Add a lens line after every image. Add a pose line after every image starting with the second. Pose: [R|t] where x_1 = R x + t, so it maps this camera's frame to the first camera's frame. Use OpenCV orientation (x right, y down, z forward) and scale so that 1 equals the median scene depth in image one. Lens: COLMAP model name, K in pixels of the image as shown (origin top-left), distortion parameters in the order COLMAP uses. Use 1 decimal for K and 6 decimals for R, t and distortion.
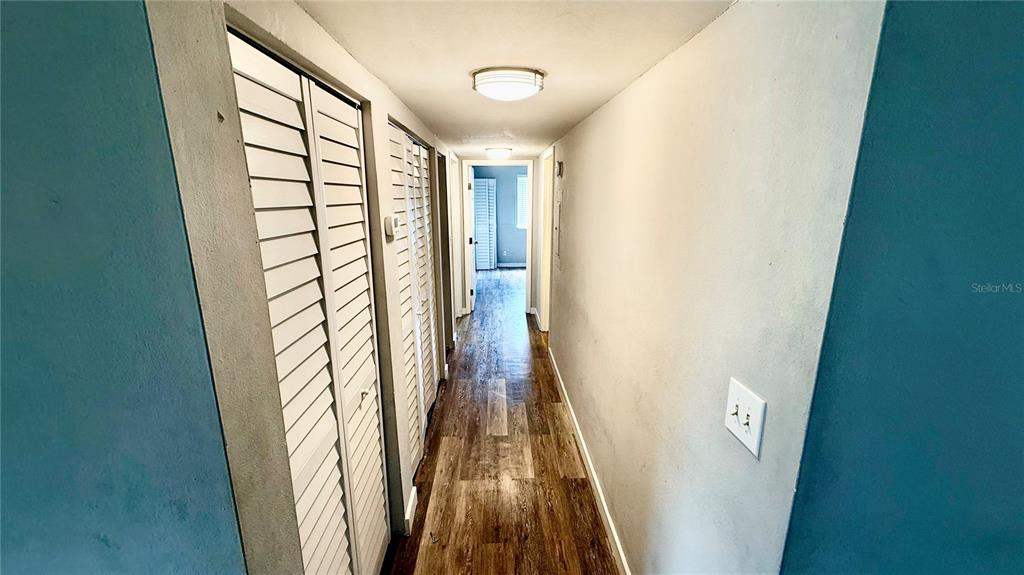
lens RADIAL K [[409.1, 0, 509.3], [0, 409.1, 289.3], [0, 0, 1]] dist [0.000653, -0.000031]
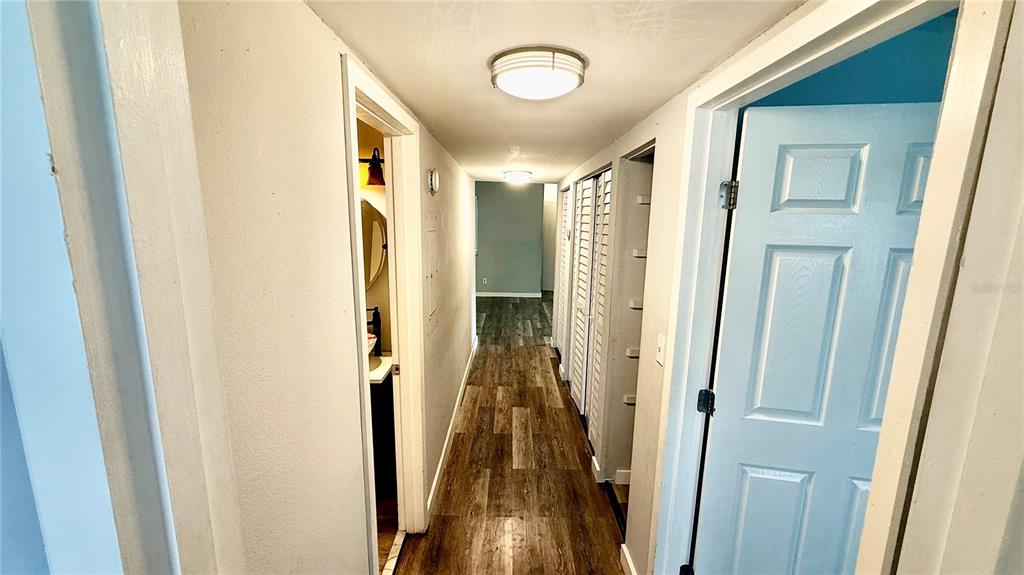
lens RADIAL K [[410.1, 0, 511.0], [0, 410.1, 288.7], [0, 0, 1]] dist [0.000943, 0.000097]
pose [[-0.999320, -0.021025, 0.030278, -0.036661], [-0.007316, 0.918168, 0.396124, -0.603666], [-0.036129, 0.395633, -0.917698, 2.530377]]
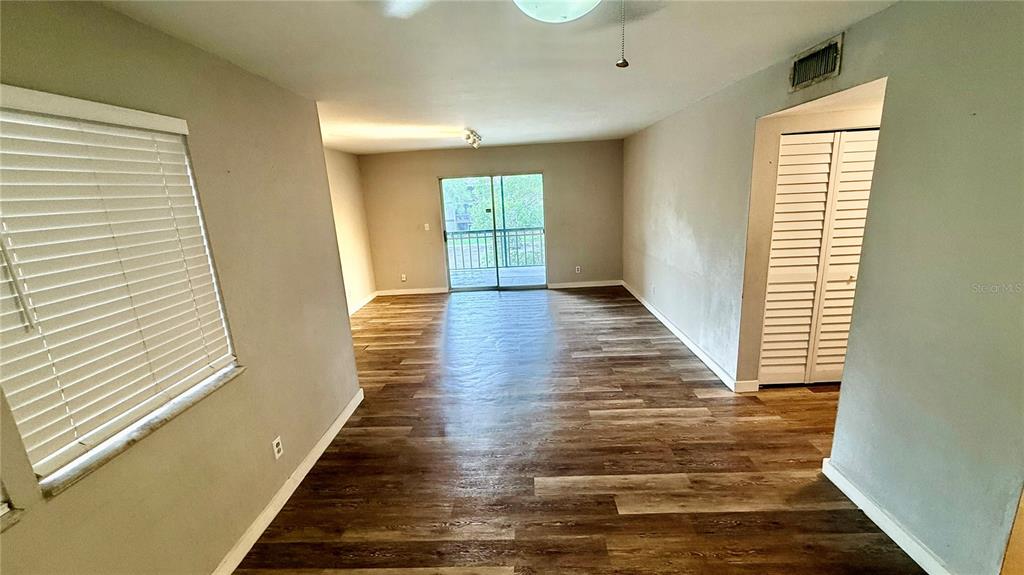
lens RADIAL K [[409.1, 0, 509.3], [0, 409.1, 289.3], [0, 0, 1]] dist [0.000653, -0.000031]
pose [[-0.066874, 0.239694, -0.968542, 1.175892], [-0.173559, 0.953122, 0.247862, 0.076921], [0.982550, 0.184675, -0.022138, -0.396474]]
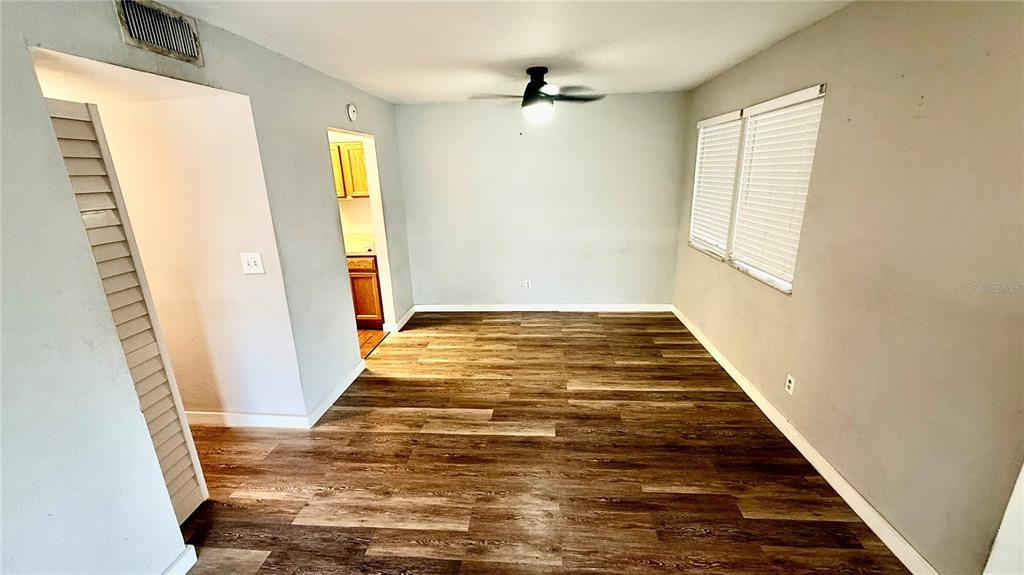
lens RADIAL K [[410.1, 0, 511.0], [0, 410.1, 288.7], [0, 0, 1]] dist [0.000943, 0.000097]
pose [[0.108702, -0.277405, 0.954584, -0.766231], [0.253042, 0.936364, 0.243295, 0.099800], [-0.961329, 0.215103, 0.171979, -0.432649]]
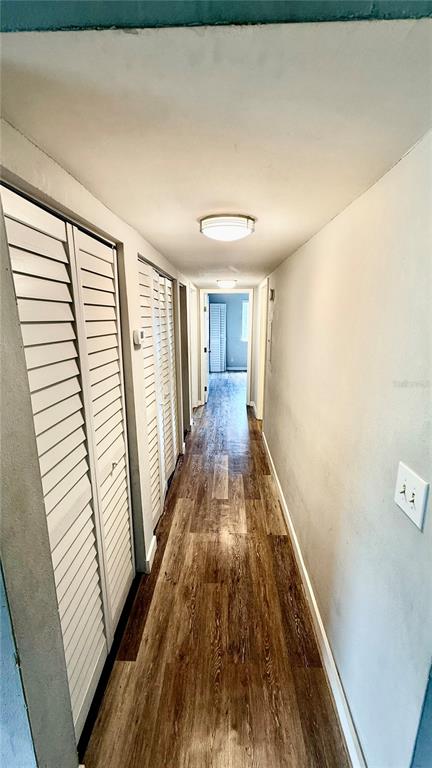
lens RADIAL K [[307.6, 0, 216.0], [0, 307.6, 384.0], [0, 0, 1]] dist [0.000943, 0.000097]
pose [[0.997579, 0.014824, -0.067948, 0.024360], [-0.015482, 0.999838, -0.009168, 0.000979], [0.067801, 0.010197, 0.997647, 0.022275]]
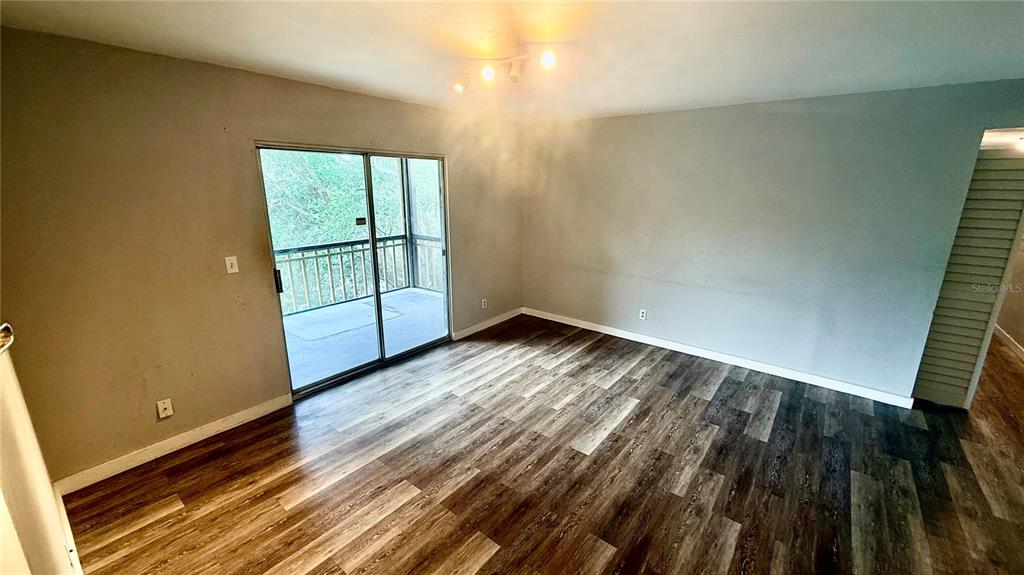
lens RADIAL K [[410.1, 0, 511.0], [0, 410.1, 288.7], [0, 0, 1]] dist [0.000943, 0.000097]
pose [[0.763596, 0.172434, -0.622244, -0.451708], [-0.157385, 0.984321, 0.079634, 0.339886], [0.626219, 0.037123, 0.778763, -1.582319]]
